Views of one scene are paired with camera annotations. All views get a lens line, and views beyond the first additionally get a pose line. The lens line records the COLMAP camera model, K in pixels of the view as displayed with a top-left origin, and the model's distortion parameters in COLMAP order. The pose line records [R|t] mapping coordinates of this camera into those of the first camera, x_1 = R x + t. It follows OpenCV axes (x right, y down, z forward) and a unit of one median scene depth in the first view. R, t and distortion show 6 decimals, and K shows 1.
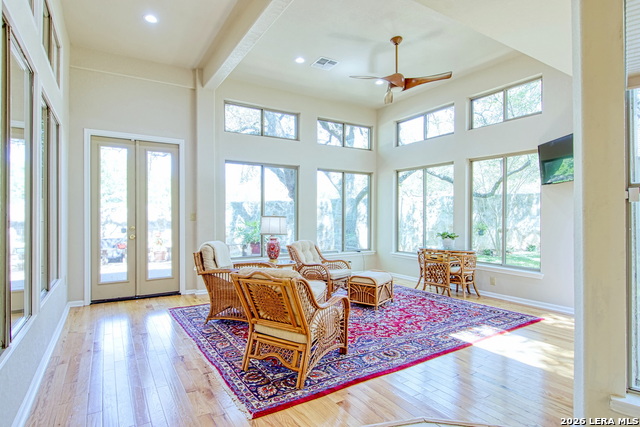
lens RADIAL K [[335.2, 0, 320.0], [0, 335.2, 213.5], [0, 0, 1]] dist [0.006814, -0.000135]
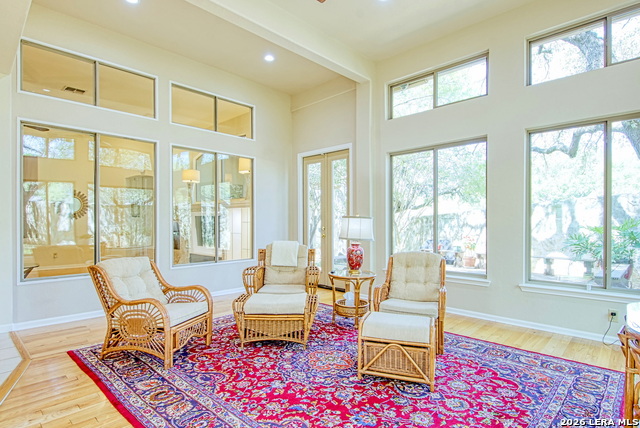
lens RADIAL K [[345.6, 0, 320.1], [0, 345.6, 222.7], [0, 0, 1]] dist [0.003401, -0.000328]
pose [[0.247379, 0.005196, -0.968905, 0.899409], [0.010090, 0.999918, 0.007938, 0.020307], [0.968866, -0.011740, 0.247307, 0.986981]]
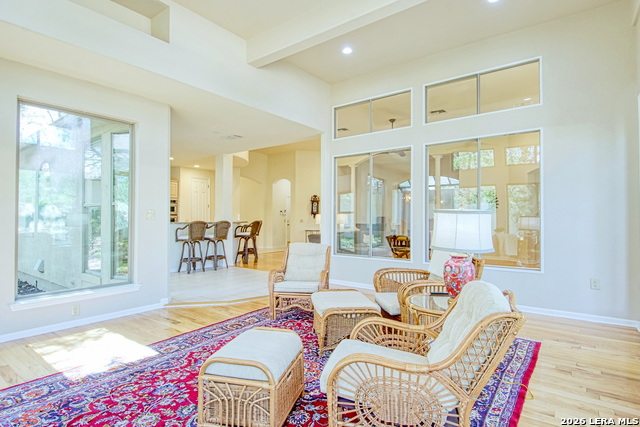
lens RADIAL K [[335.2, 0, 320.0], [0, 335.2, 213.5], [0, 0, 1]] dist [0.006814, -0.000135]
pose [[-0.933965, -0.008051, -0.357274, 0.309703], [-0.001544, 0.999828, -0.018495, 0.026802], [0.357361, -0.016722, -0.933816, 1.923585]]
